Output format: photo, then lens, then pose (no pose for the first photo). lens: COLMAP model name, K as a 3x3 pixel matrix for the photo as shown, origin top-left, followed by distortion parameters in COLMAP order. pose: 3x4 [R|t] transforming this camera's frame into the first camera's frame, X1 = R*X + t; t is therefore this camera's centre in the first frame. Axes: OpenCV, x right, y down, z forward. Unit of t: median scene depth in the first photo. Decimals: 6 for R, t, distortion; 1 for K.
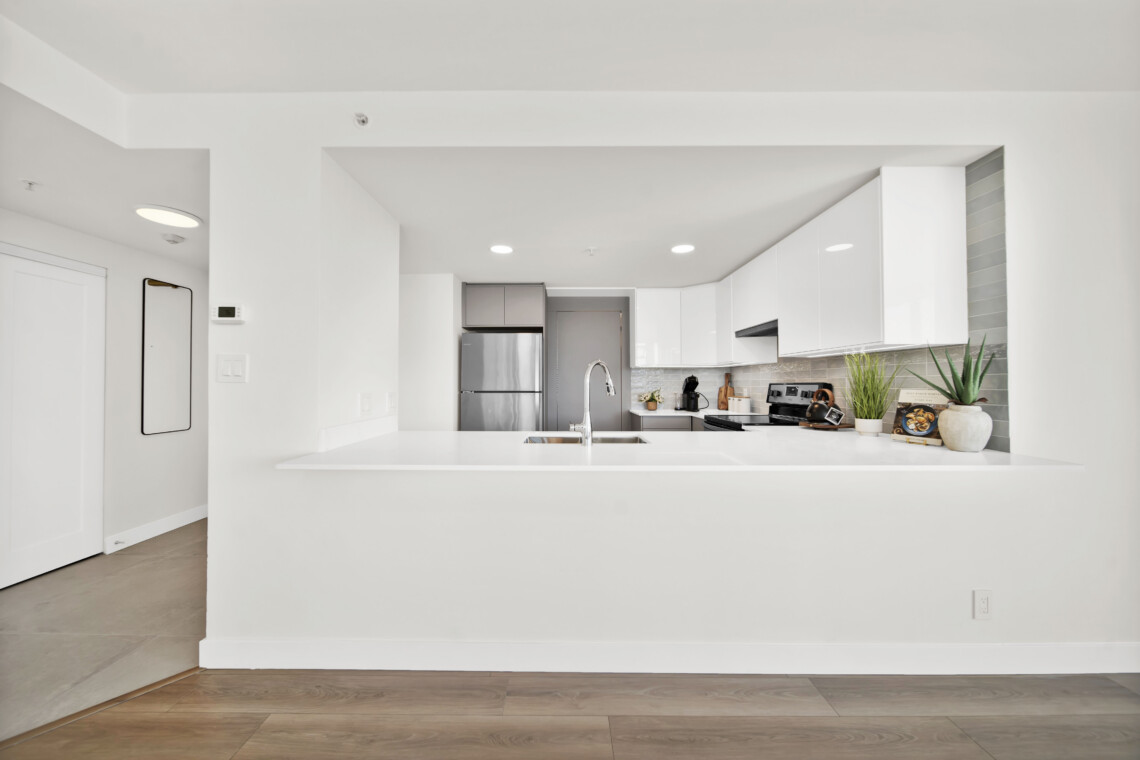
lens RADIAL K [[409.4, 0, 569.1], [0, 409.4, 379.0], [0, 0, 1]] dist [-0.003774, -0.000633]
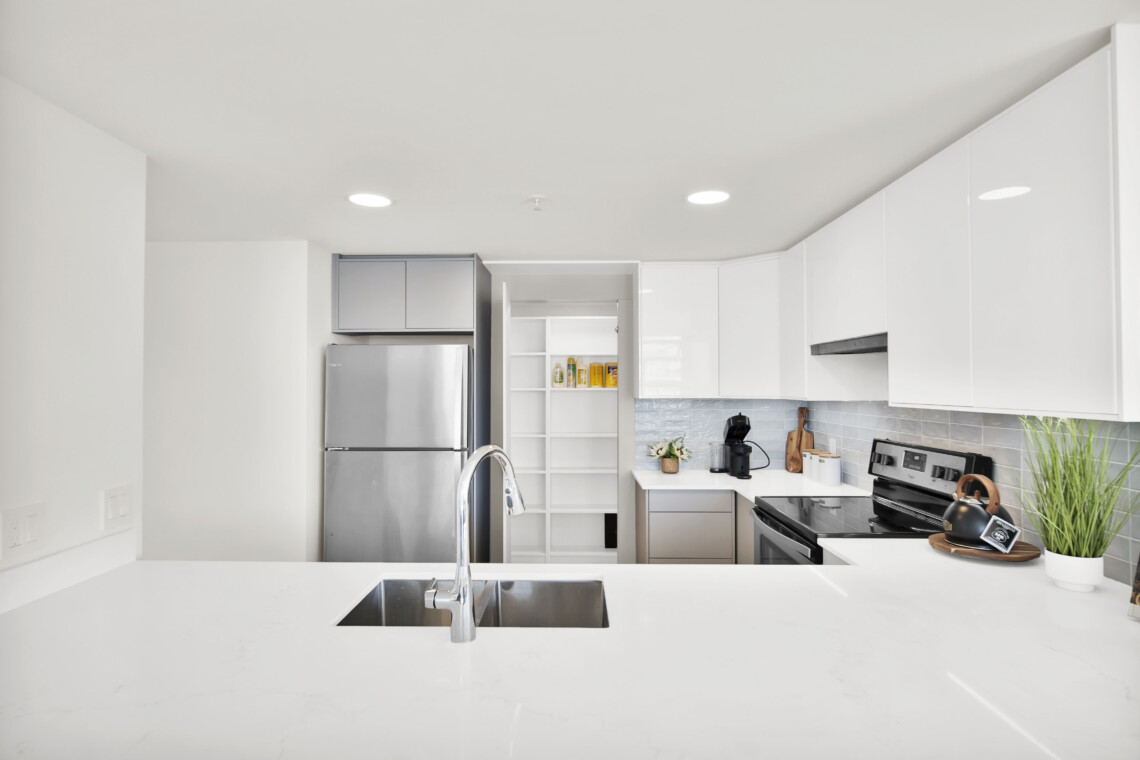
lens RADIAL K [[617.7, 0, 569.0], [0, 617.7, 379.8], [0, 0, 1]] dist [-0.004210, -0.000300]
pose [[0.999909, 0.000121, -0.013490, 0.090881], [-0.000148, 0.999998, -0.002027, -0.066458], [0.013489, 0.002029, 0.999907, 0.164278]]
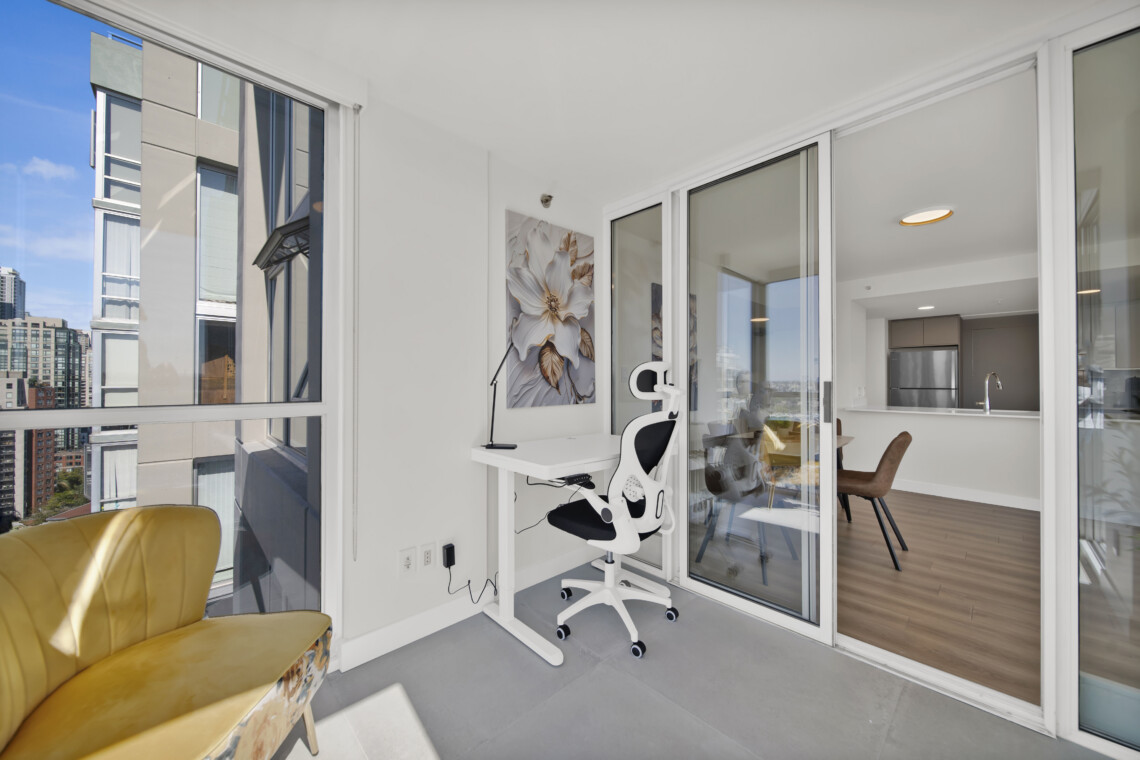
lens RADIAL K [[409.4, 0, 561.8], [0, 409.4, 381.1], [0, 0, 1]] dist [-0.003774, -0.000633]
pose [[0.674772, -0.003761, -0.738017, 0.062304], [0.006880, 0.999976, 0.001194, -0.011451], [0.737994, -0.005883, 0.674782, -1.152917]]
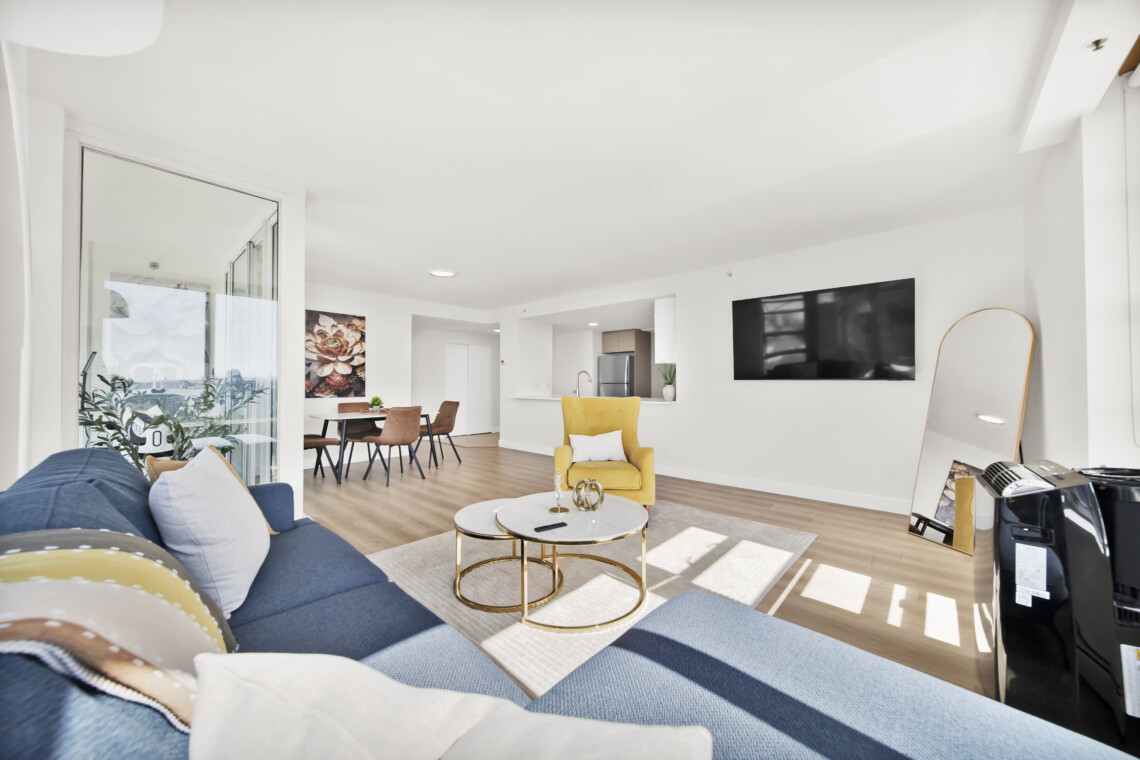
lens RADIAL K [[397.0, 0, 569.0], [0, 397.0, 379.3], [0, 0, 1]] dist [-0.009306, -0.000167]
pose [[0.736237, -0.007137, -0.676686, 1.140883], [0.007113, 0.999971, -0.002807, 0.014621], [0.676687, -0.002746, 0.736266, -0.724470]]
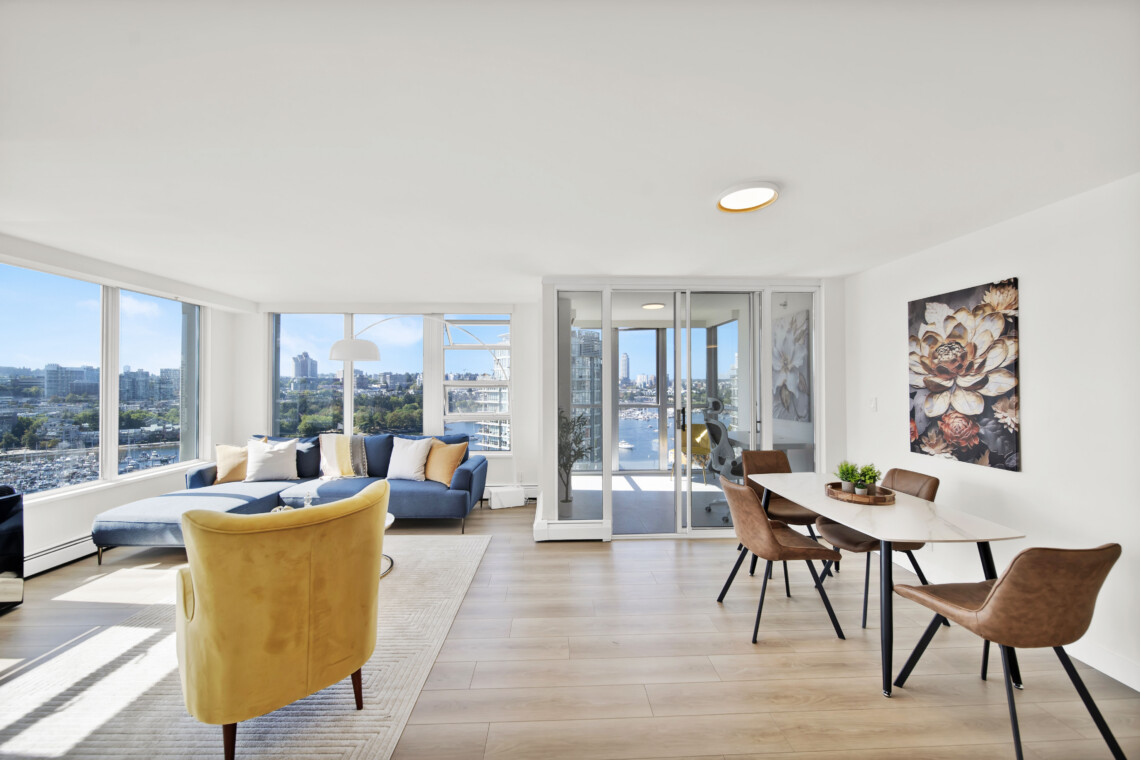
lens RADIAL K [[409.4, 0, 567.7], [0, 409.4, 379.6], [0, 0, 1]] dist [-0.003774, -0.000633]
pose [[-0.999496, 0.000991, -0.031740, 0.236021], [0.001668, 0.999772, -0.021294, -0.064187], [0.031711, -0.021336, -0.999269, 0.526970]]
